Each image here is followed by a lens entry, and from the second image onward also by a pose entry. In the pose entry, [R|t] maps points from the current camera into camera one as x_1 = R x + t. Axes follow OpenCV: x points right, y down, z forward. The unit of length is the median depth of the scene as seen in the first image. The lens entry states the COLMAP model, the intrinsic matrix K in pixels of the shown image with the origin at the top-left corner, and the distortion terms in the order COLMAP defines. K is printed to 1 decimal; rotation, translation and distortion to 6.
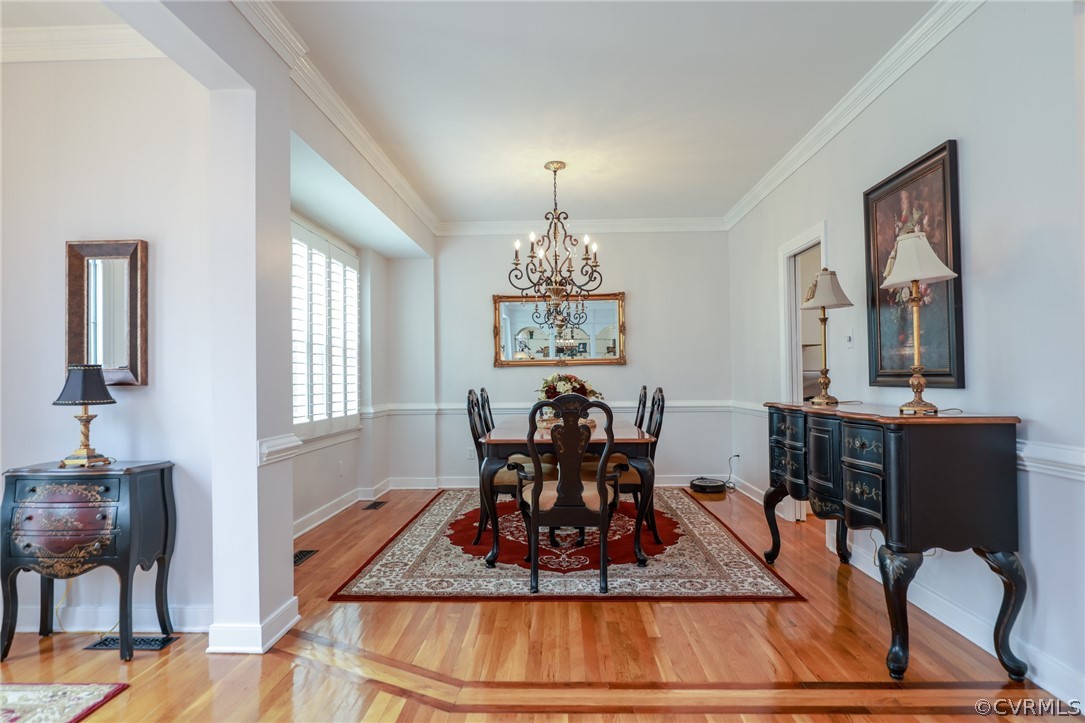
lens RADIAL K [[625.7, 0, 548.1], [0, 625.7, 365.1], [0, 0, 1]] dist [-0.009822, -0.002839]
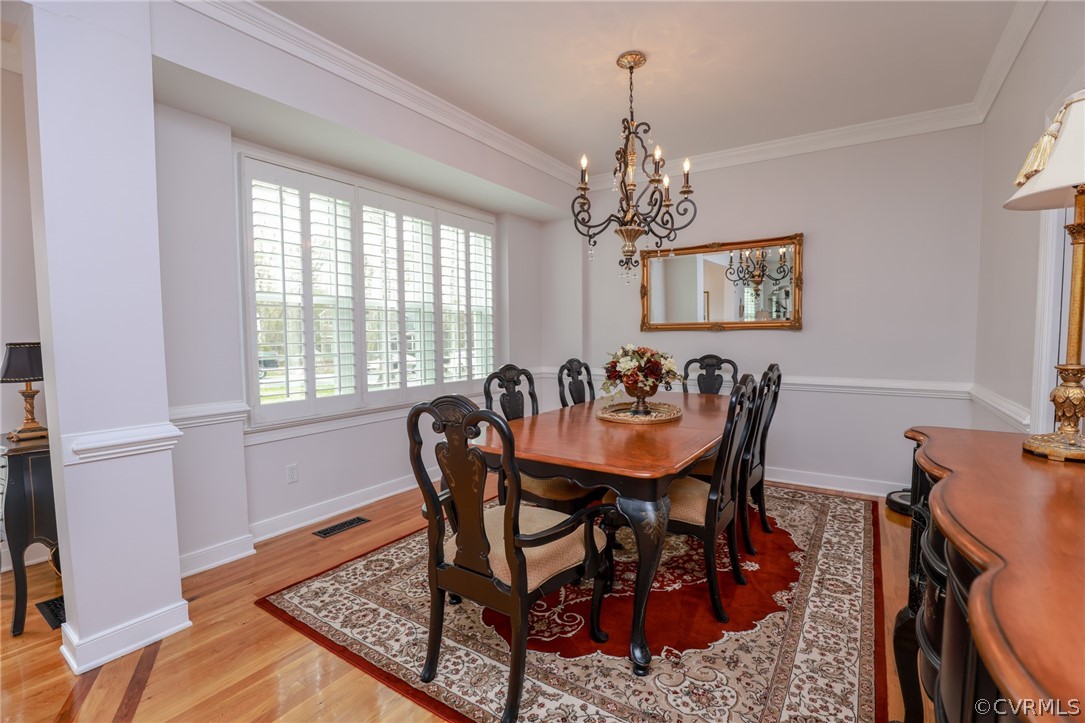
lens RADIAL K [[495.2, 0, 549.6], [0, 495.2, 364.1], [0, 0, 1]] dist [-0.032053, 0.003592]
pose [[0.849655, 0.039101, -0.525888, 0.341135], [0.006913, 0.996336, 0.085250, -0.021512], [0.527294, -0.076069, 0.846271, 0.617733]]
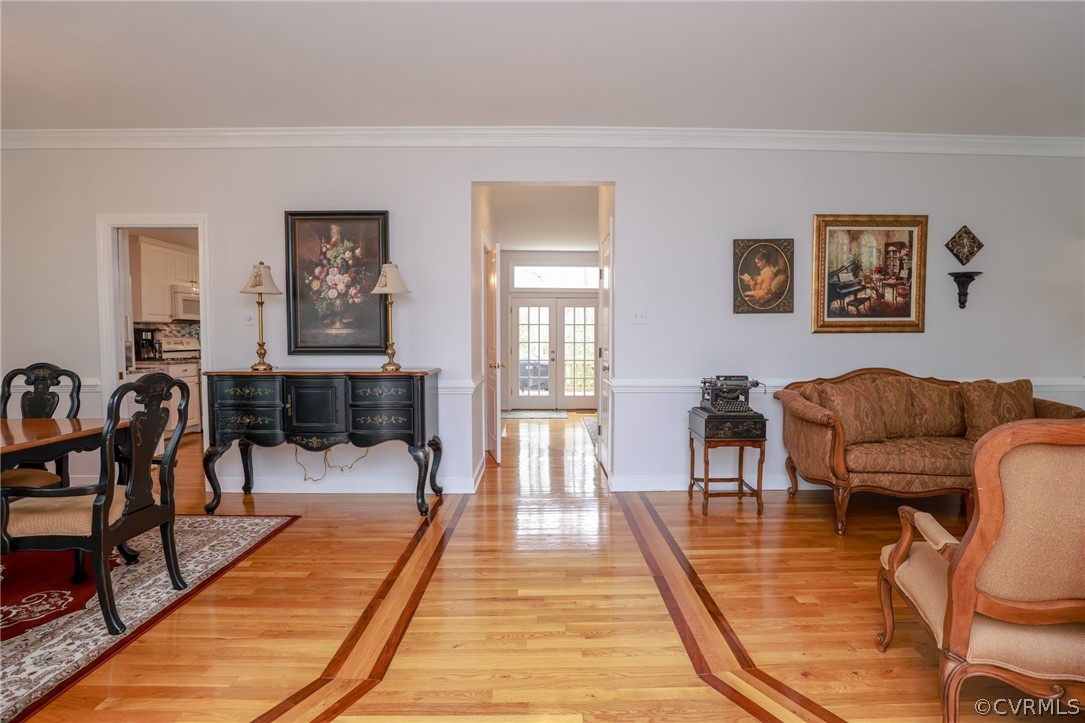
lens RADIAL K [[495.2, 0, 546.3], [0, 495.2, 363.4], [0, 0, 1]] dist [-0.032053, 0.003592]
pose [[-0.035297, -0.037570, 0.998670, -0.589952], [-0.020225, 0.999115, 0.036872, 0.000557], [-0.999172, -0.018897, -0.036026, 0.478242]]
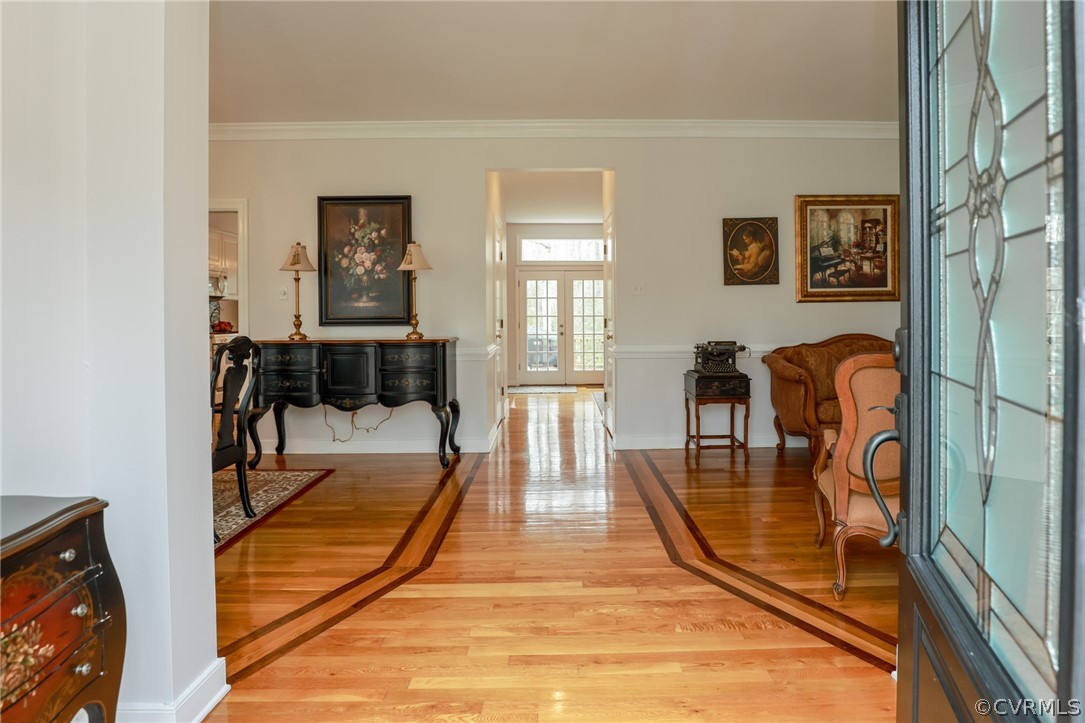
lens RADIAL K [[551.0, 0, 556.9], [0, 551.0, 321.2], [0, 0, 1]] dist [-0.035043, 0.000086]
pose [[-0.038762, 0.000890, 0.999248, -0.836253], [-0.011972, 0.999927, -0.001355, 0.016228], [-0.999177, -0.012016, -0.038749, 0.484779]]
